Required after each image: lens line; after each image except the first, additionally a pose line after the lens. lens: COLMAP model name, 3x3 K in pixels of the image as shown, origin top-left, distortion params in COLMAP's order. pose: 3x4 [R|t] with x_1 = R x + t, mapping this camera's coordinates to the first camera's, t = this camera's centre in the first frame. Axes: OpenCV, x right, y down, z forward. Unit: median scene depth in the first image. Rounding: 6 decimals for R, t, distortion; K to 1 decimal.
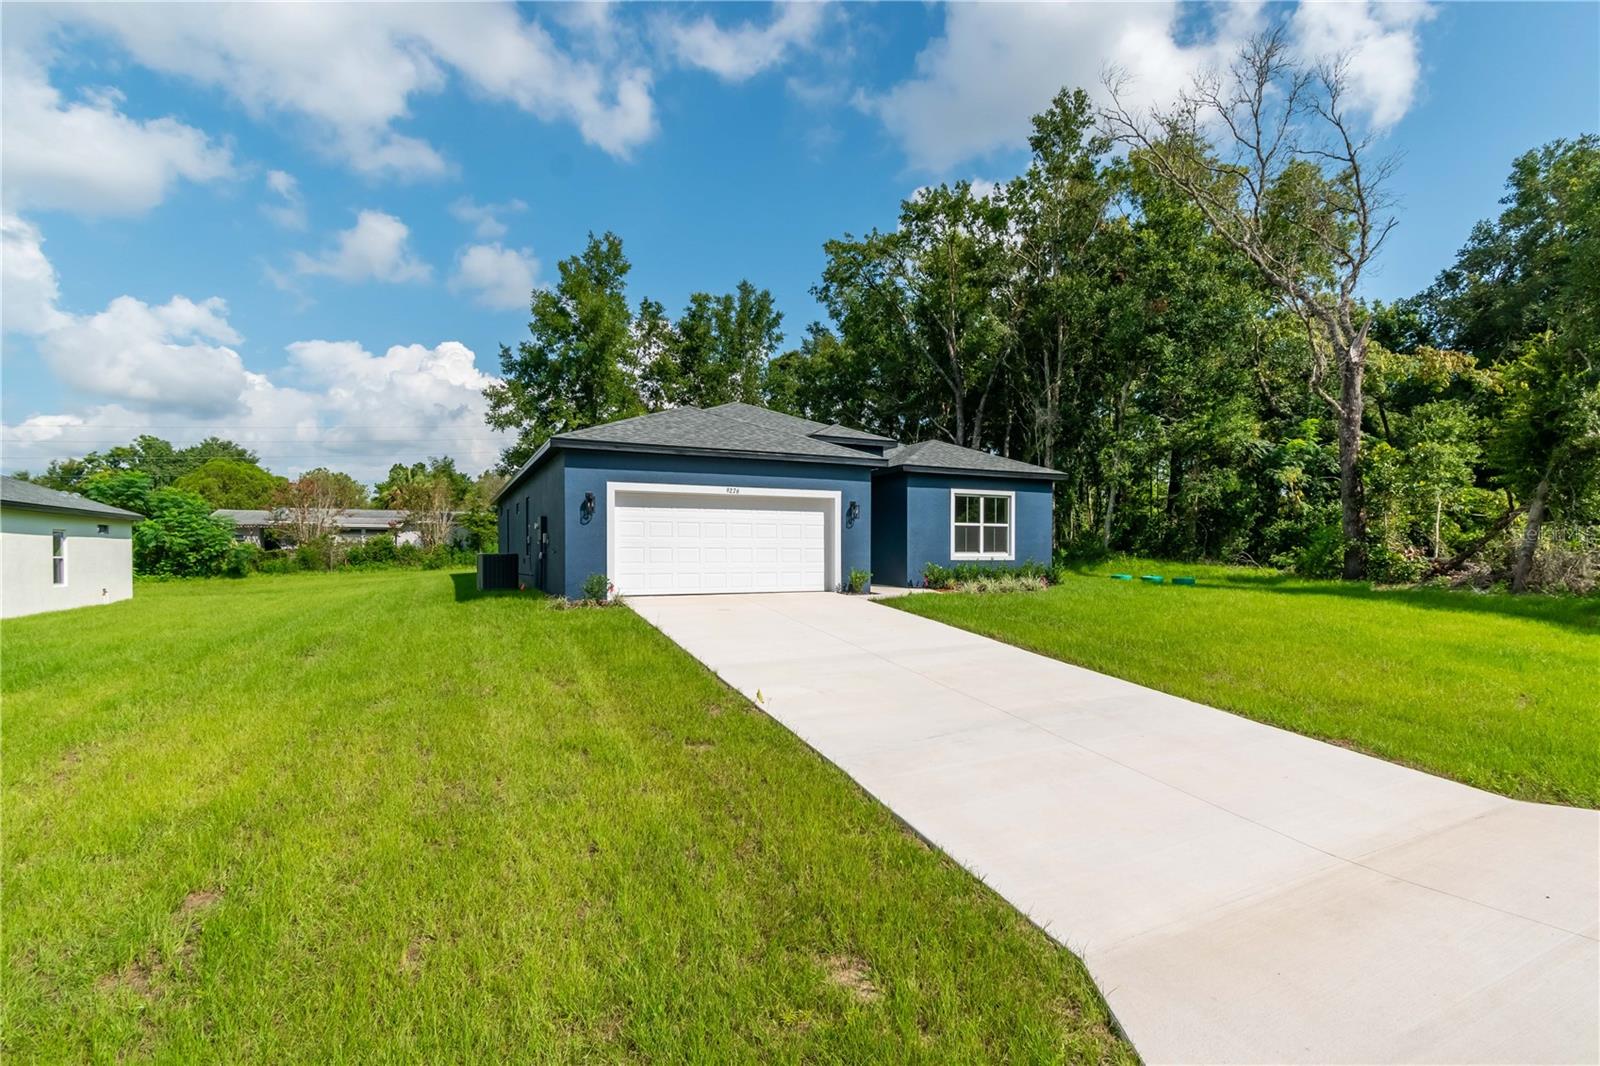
lens RADIAL K [[794.0, 0, 856.6], [0, 794.0, 534.6], [0, 0, 1]] dist [0.000411, 0.000301]
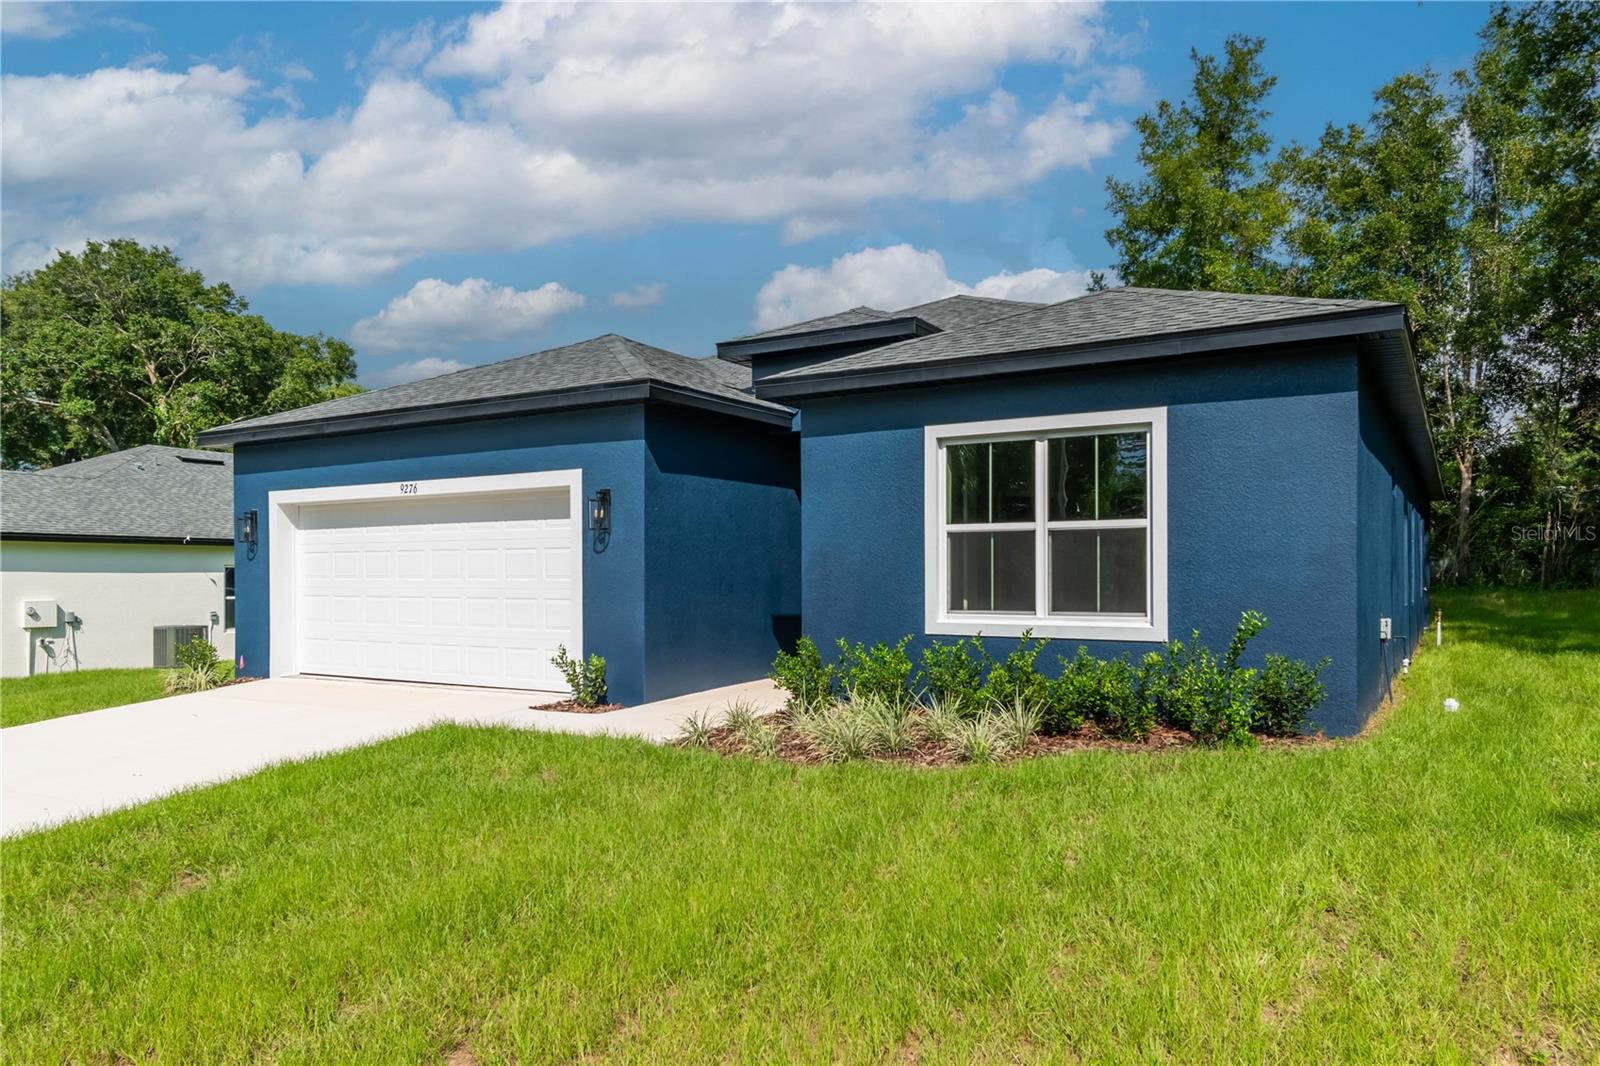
lens RADIAL K [[1091.4, 0, 796.2], [0, 1091.4, 575.0], [0, 0, 1]] dist [-0.000170, 0.002426]
pose [[0.509129, -0.002977, -0.860685, 0.276762], [0.022961, 0.999685, 0.010124, 0.000266], [0.860384, -0.024917, 0.509037, 0.393172]]
